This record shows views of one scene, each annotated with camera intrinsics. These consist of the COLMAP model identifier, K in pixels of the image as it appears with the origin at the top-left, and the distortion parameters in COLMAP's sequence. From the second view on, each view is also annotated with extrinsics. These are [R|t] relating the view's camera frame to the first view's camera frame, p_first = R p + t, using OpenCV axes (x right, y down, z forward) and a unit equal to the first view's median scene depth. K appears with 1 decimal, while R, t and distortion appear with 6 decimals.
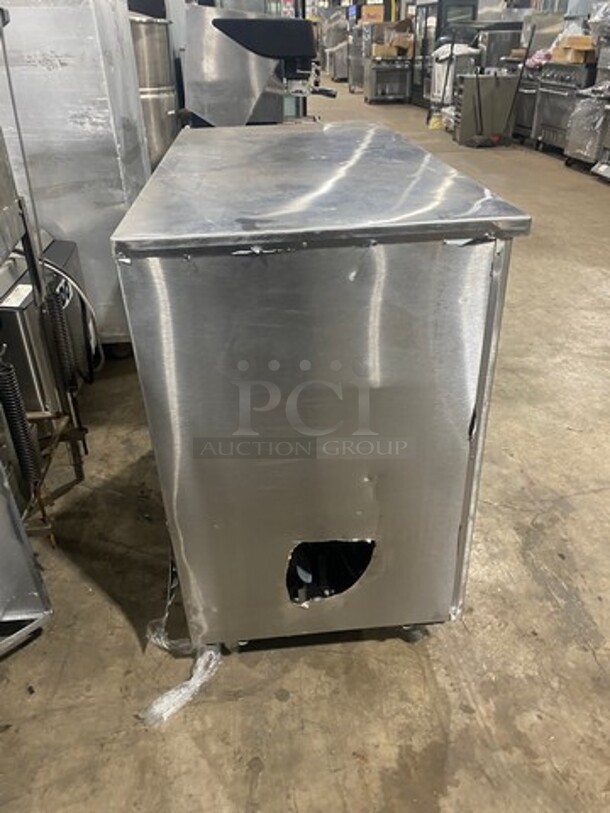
lens RADIAL K [[609.4, 0, 305.0], [0, 609.4, 406.5], [0, 0, 1]] dist [0.000155, 0.003301]
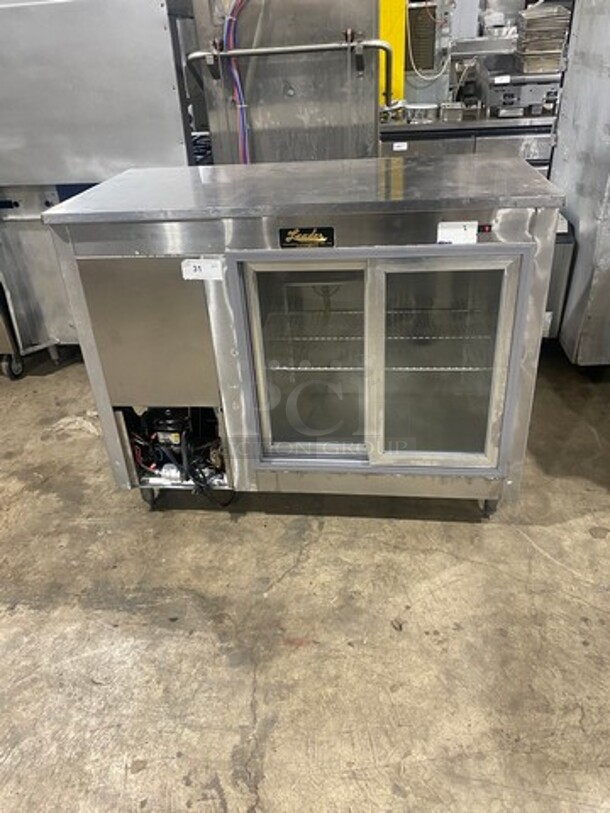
lens RADIAL K [[609.4, 0, 305.0], [0, 609.4, 406.5], [0, 0, 1]] dist [0.000155, 0.003301]
pose [[-0.197137, 0.526391, -0.827073, 1.083836], [-0.452434, 0.699573, 0.553083, -0.676689], [0.869736, 0.483229, 0.100246, 0.987962]]
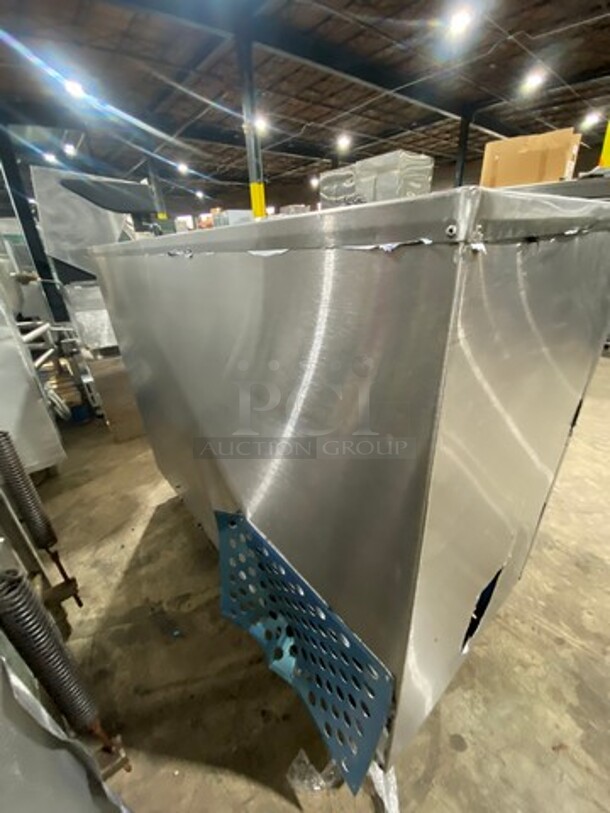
lens RADIAL K [[328.1, 0, 305.0], [0, 328.1, 406.5], [0, 0, 1]] dist [-0.000245, -0.009545]
pose [[0.820185, -0.262065, 0.508545, -0.312647], [0.314899, 0.948938, -0.018863, -0.095790], [-0.477634, 0.175611, 0.860829, 0.491084]]
